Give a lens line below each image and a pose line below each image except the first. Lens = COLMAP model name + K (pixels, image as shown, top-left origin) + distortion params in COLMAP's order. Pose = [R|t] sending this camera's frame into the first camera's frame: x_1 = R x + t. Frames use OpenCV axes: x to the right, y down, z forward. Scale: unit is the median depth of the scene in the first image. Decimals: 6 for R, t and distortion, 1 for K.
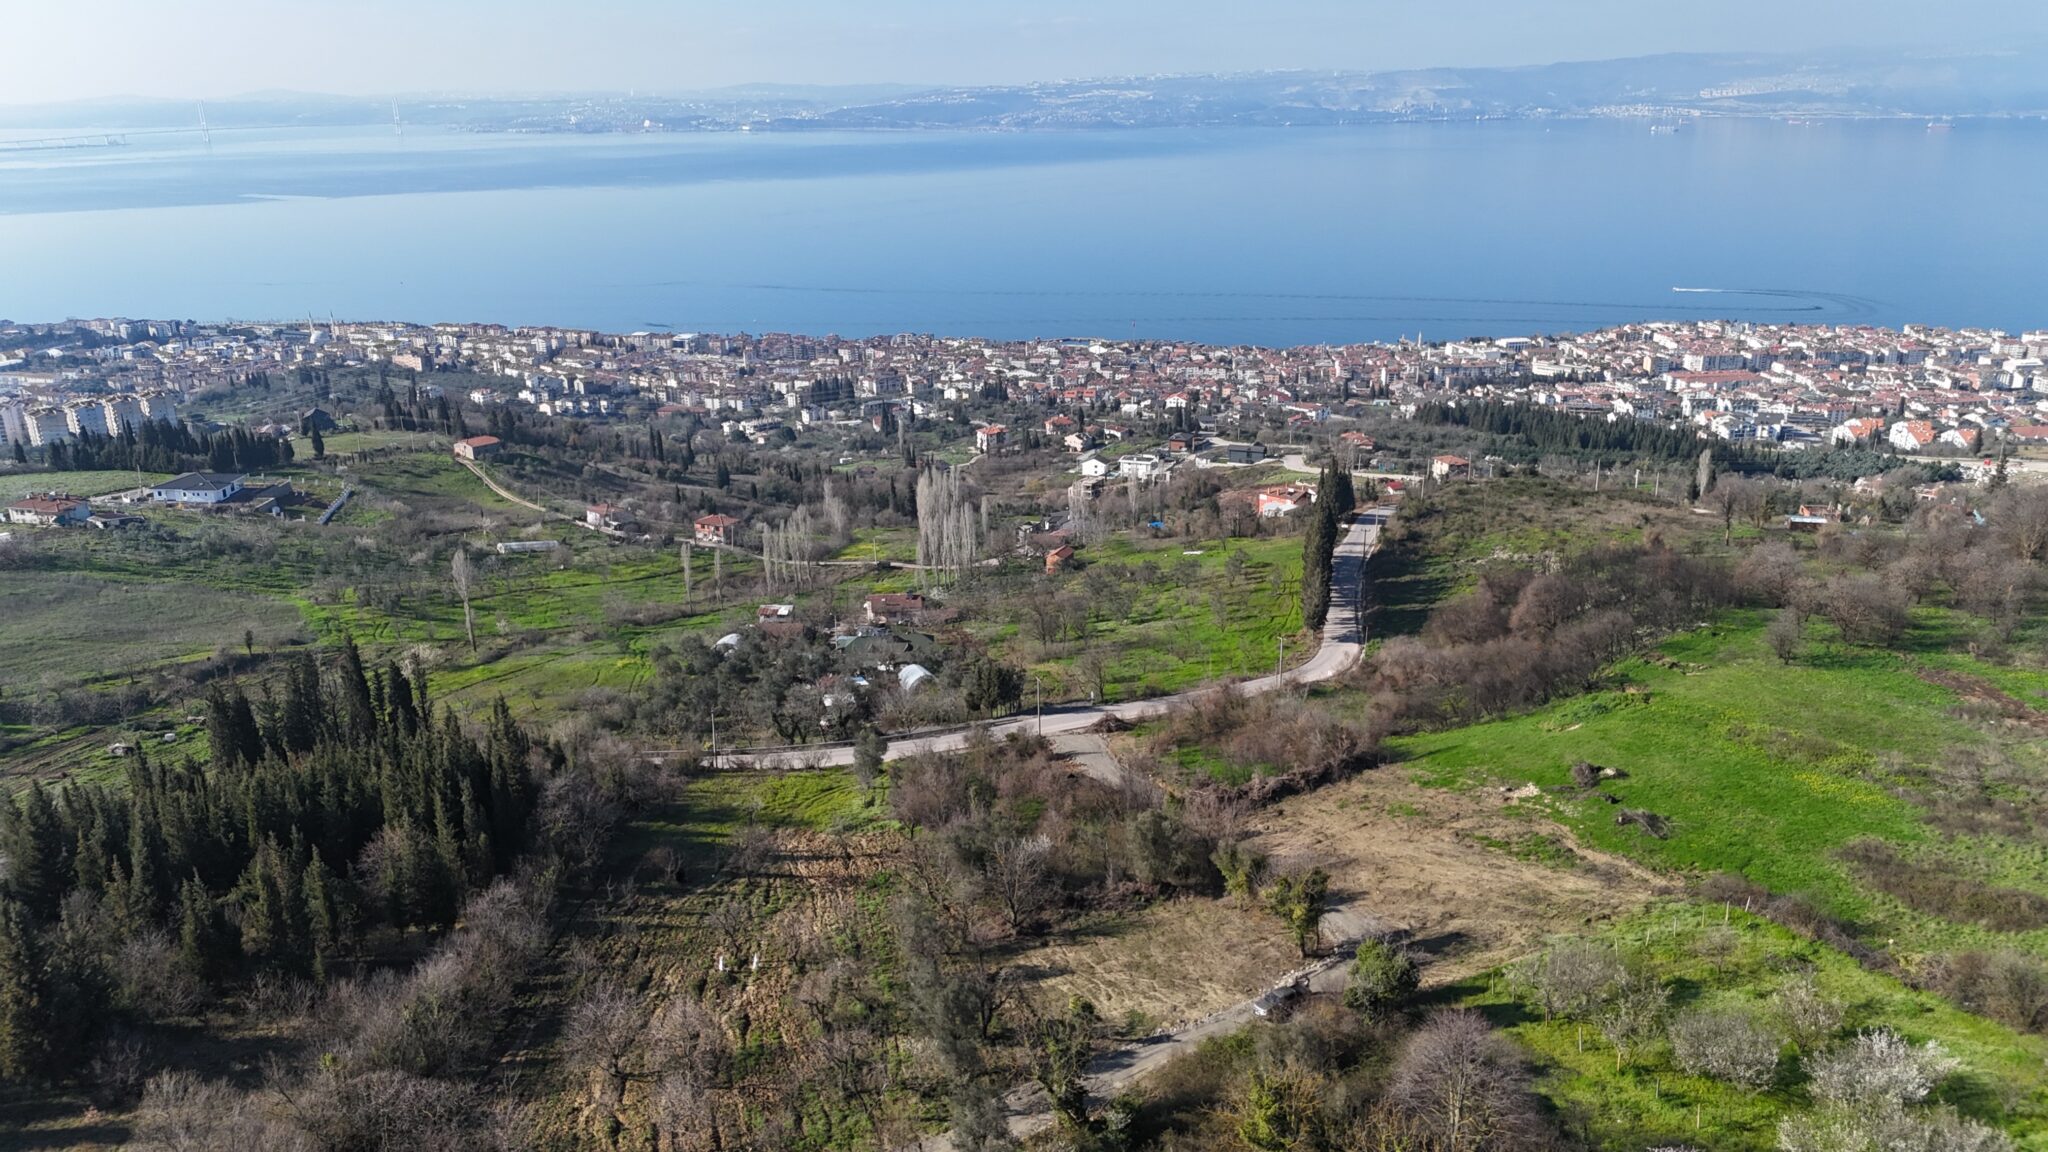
lens RADIAL K [[1498.2, 0, 1027.1], [0, 1498.2, 580.4], [0, 0, 1]] dist [0.080299, -0.072933]
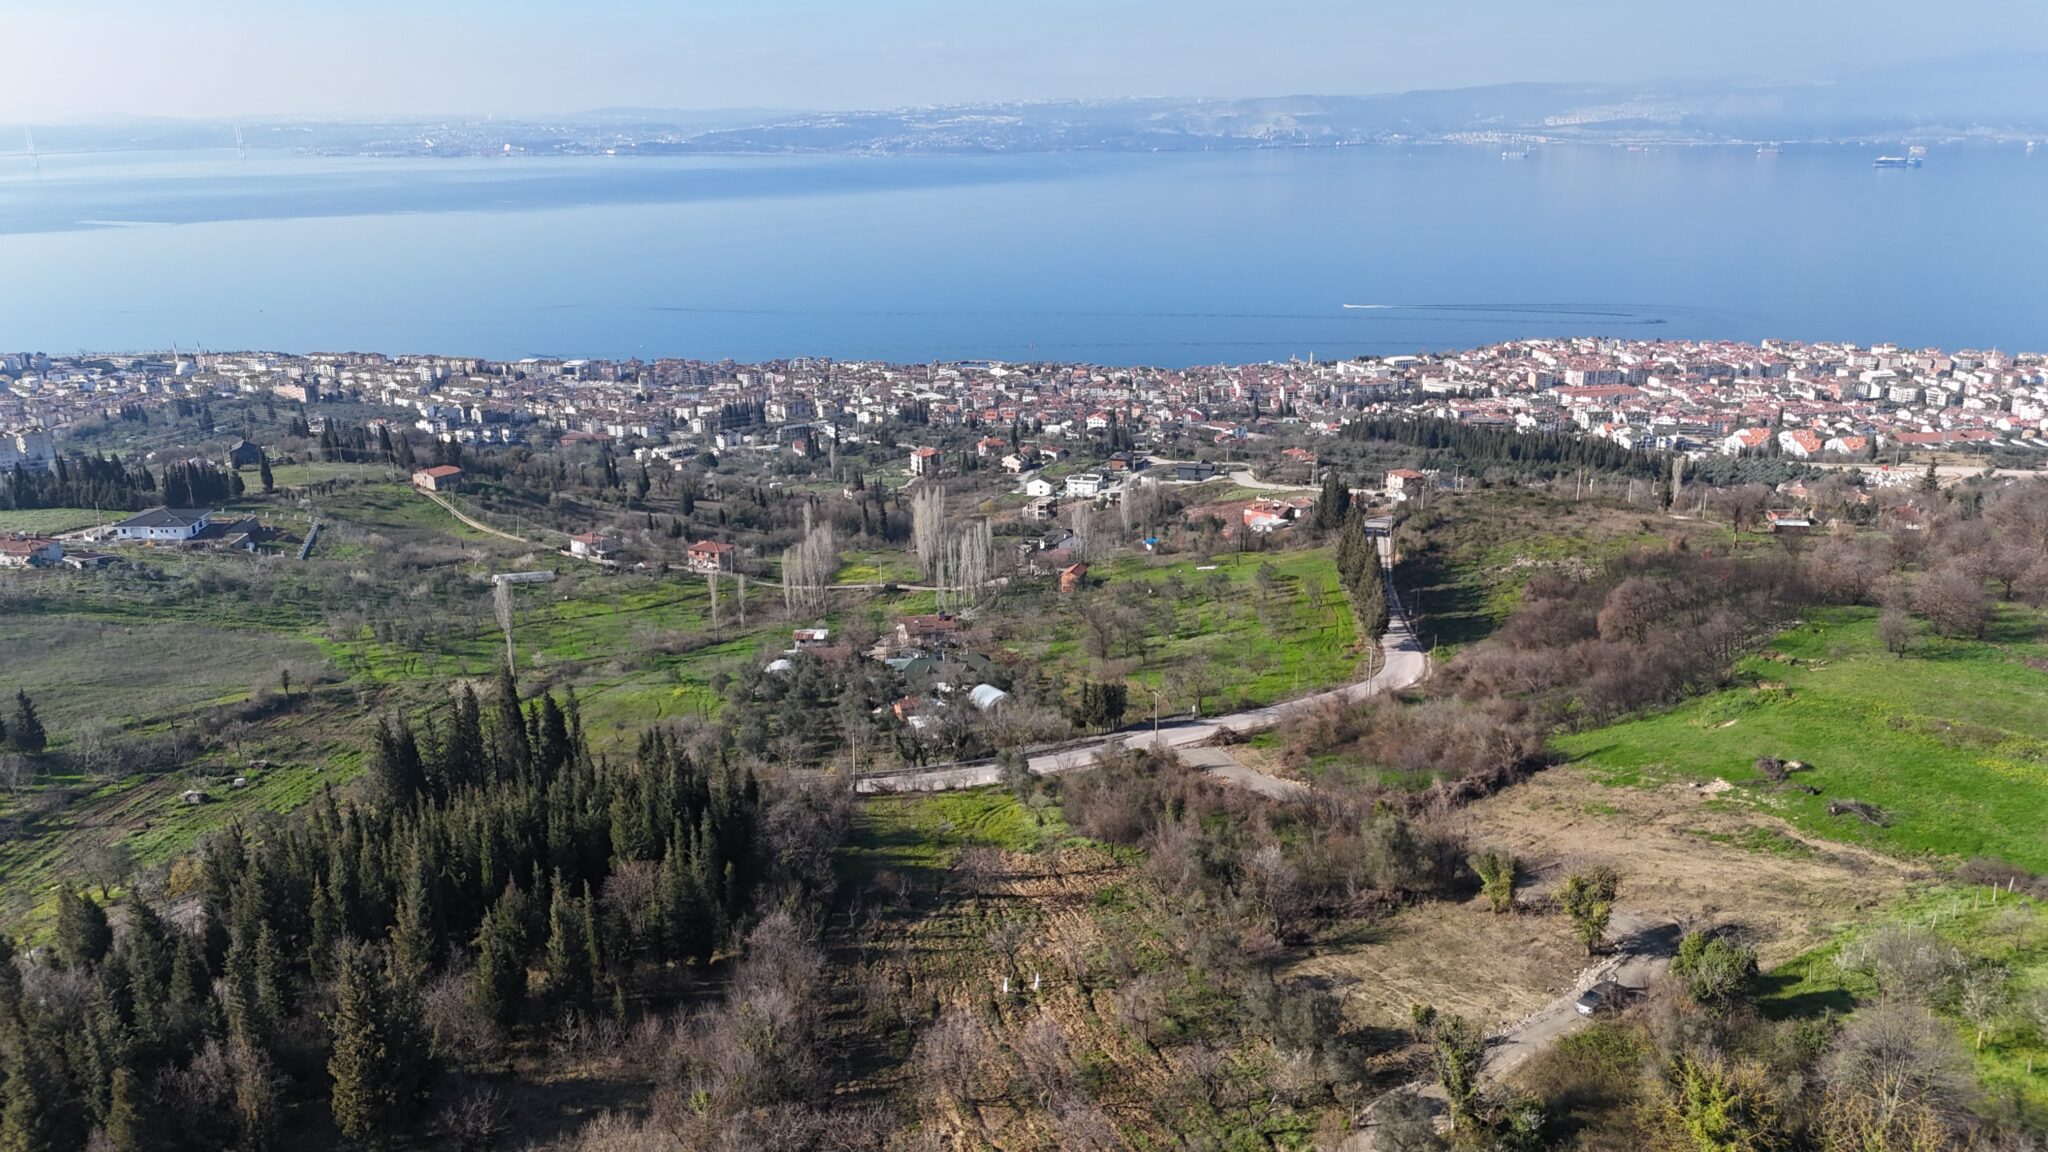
lens RADIAL K [[1498.2, 0, 1027.1], [0, 1498.2, 580.4], [0, 0, 1]] dist [0.080299, -0.072933]
pose [[0.996361, -0.023529, 0.081918, -0.045035], [0.024764, 0.999594, -0.014097, 0.000636], [-0.081553, 0.016075, 0.996539, 0.002393]]
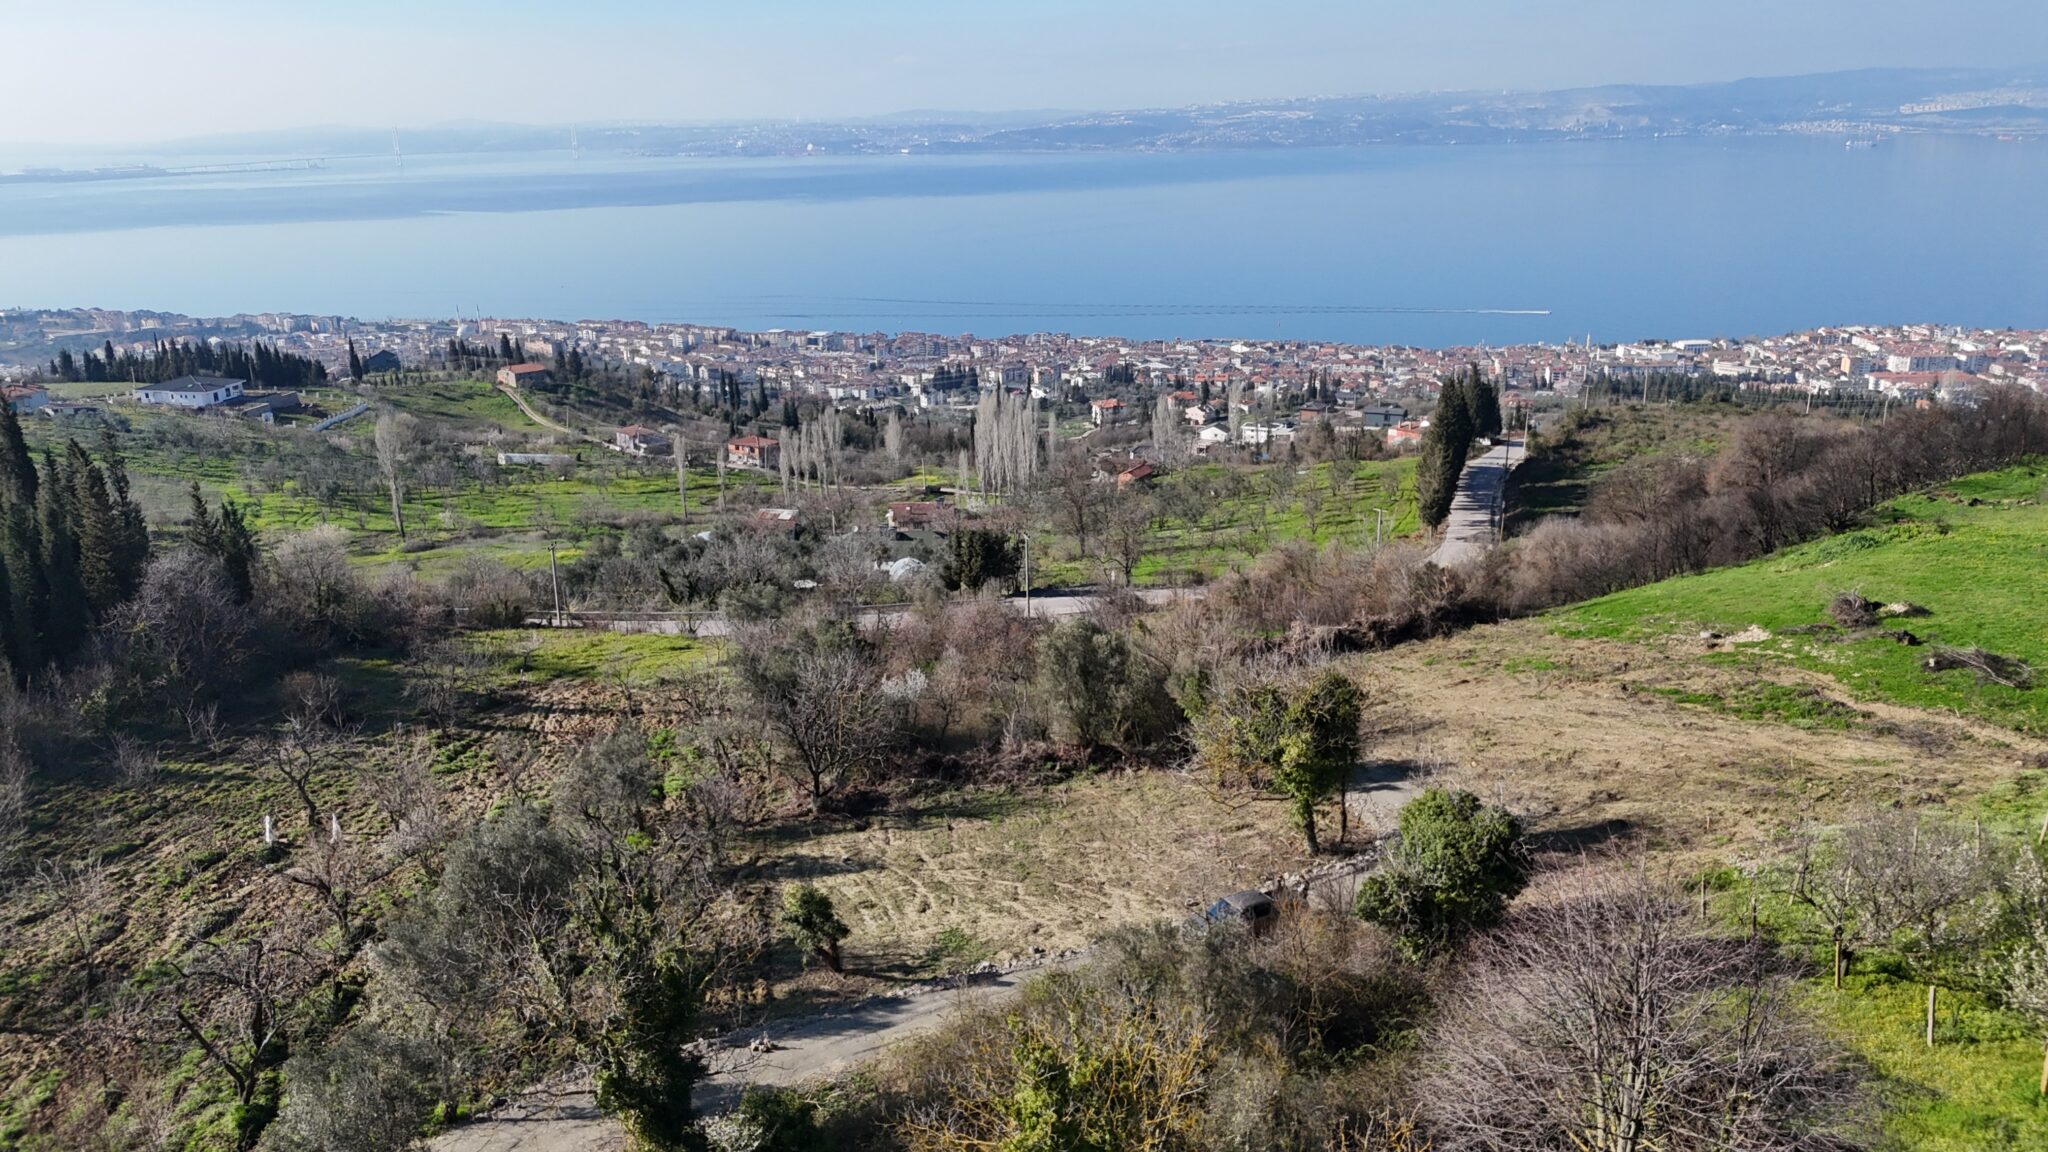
lens RADIAL K [[1498.2, 0, 1027.1], [0, 1498.2, 580.4], [0, 0, 1]] dist [0.080299, -0.072933]
pose [[0.994906, 0.024518, -0.097778, 0.022385], [-0.026116, 0.999545, -0.015100, 0.027848], [0.097363, 0.017576, 0.995094, 0.079330]]
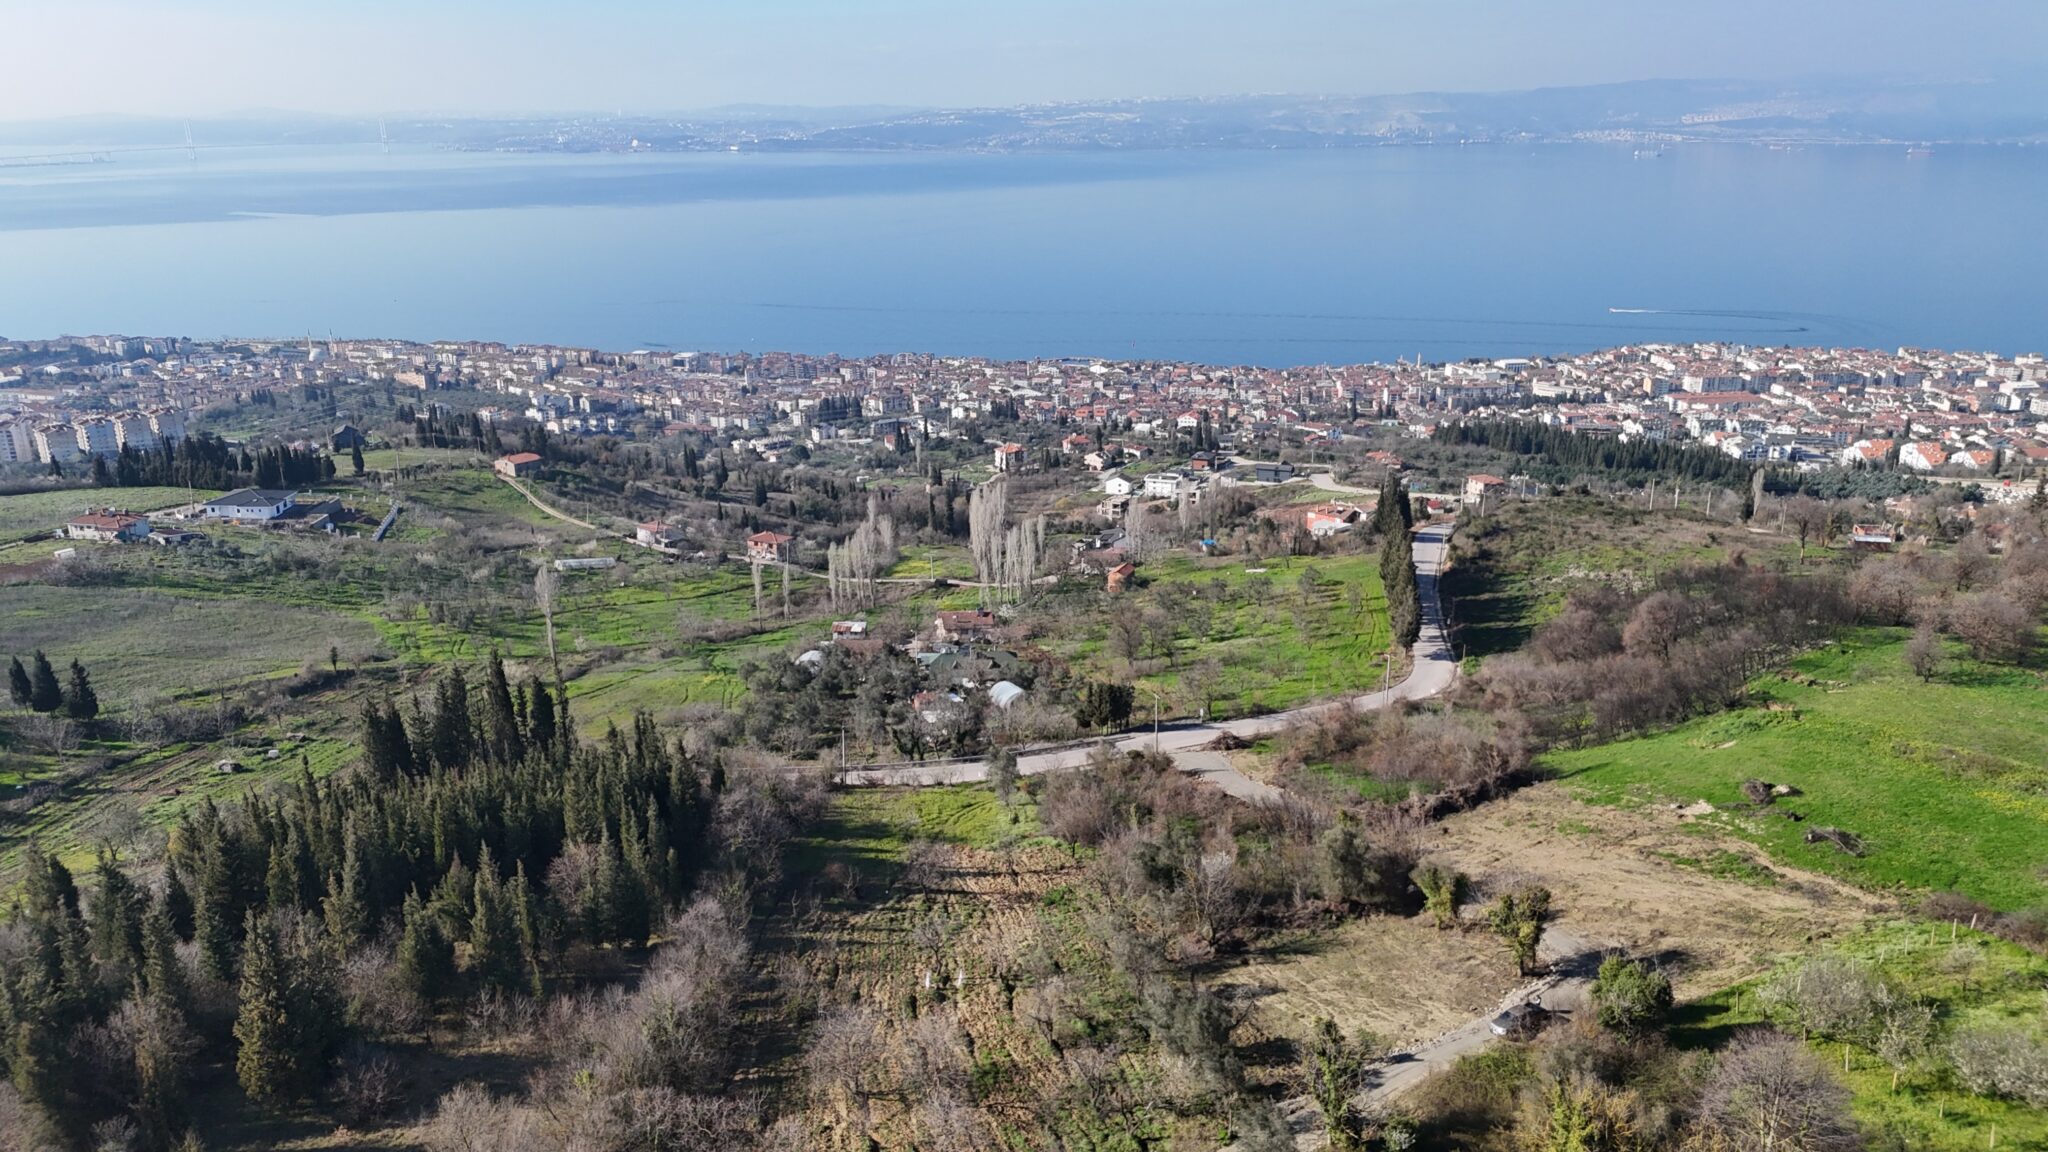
lens RADIAL K [[1498.2, 0, 1027.1], [0, 1498.2, 580.4], [0, 0, 1]] dist [0.080299, -0.072933]
pose [[0.999945, 0.001552, 0.010380, -0.025328], [-0.001416, 0.999913, -0.013078, 0.000691], [-0.010399, 0.013063, 0.999861, 0.001162]]
